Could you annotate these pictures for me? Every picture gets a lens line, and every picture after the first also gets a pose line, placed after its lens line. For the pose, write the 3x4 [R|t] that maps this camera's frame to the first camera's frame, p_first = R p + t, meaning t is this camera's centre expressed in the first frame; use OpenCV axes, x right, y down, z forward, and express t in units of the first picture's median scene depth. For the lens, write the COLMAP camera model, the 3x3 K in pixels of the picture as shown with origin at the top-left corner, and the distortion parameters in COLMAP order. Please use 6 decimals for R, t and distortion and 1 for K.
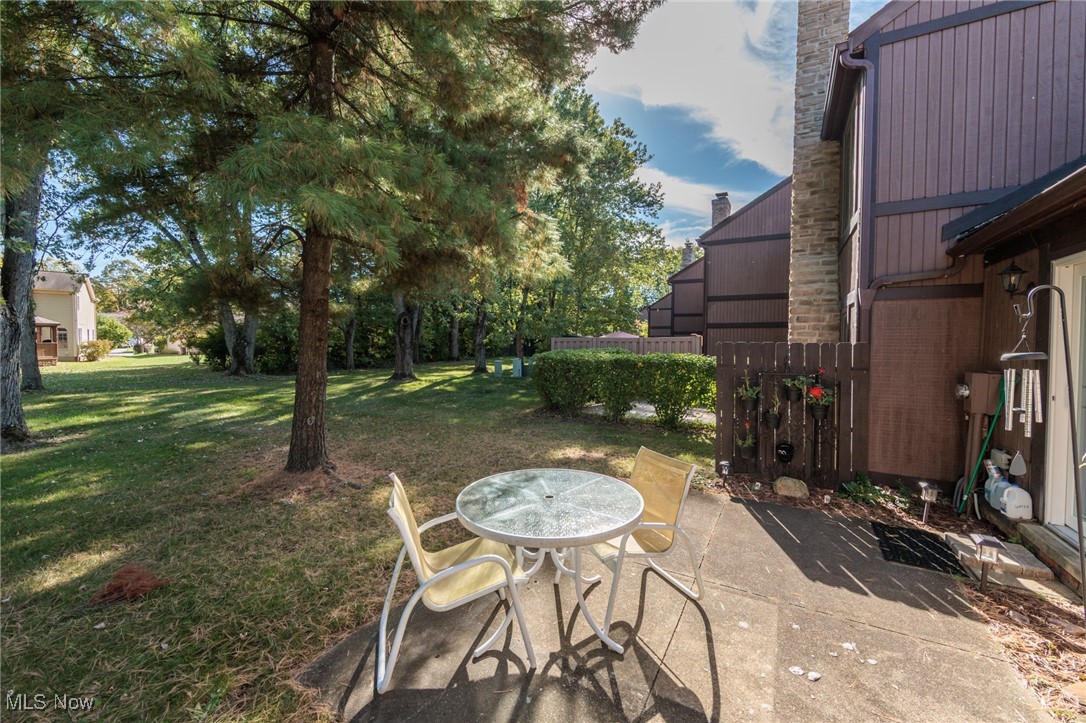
lens RADIAL K [[430.0, 0, 542.8], [0, 430.0, 356.4], [0, 0, 1]] dist [-0.000146, -0.000020]
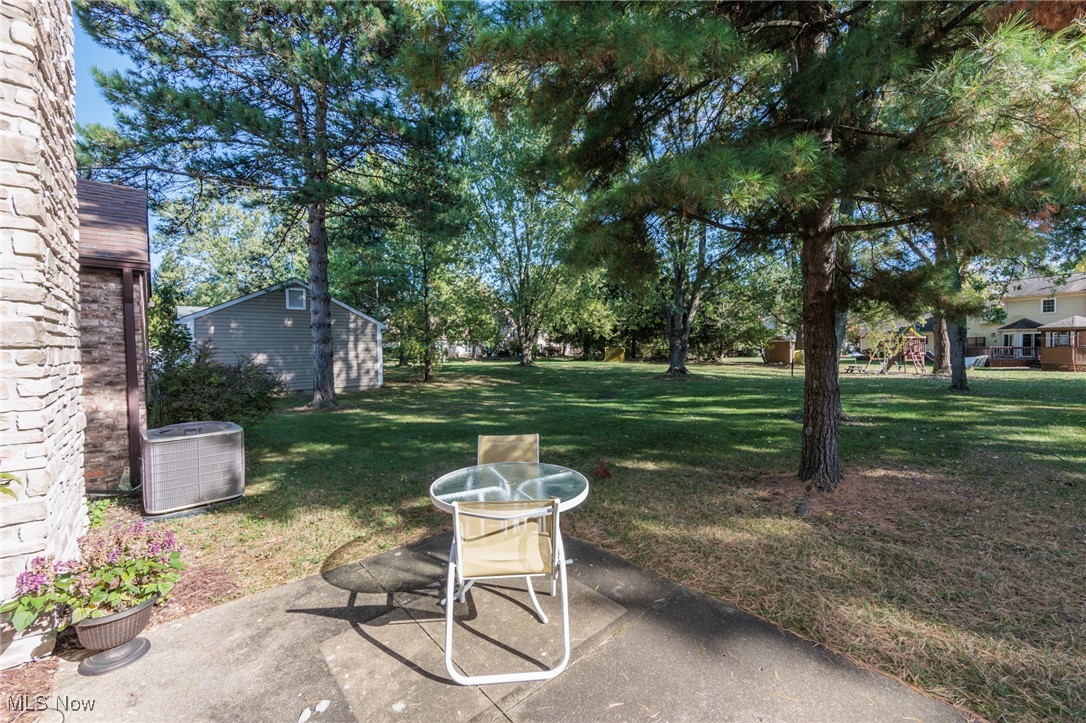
lens RADIAL K [[430.0, 0, 543.4], [0, 430.0, 358.1], [0, 0, 1]] dist [-0.000146, -0.000020]
pose [[-0.328496, 0.007230, -0.944478, 1.295906], [-0.012057, 0.999857, 0.011848, -0.036402], [0.944428, 0.015280, -0.328362, 1.733268]]
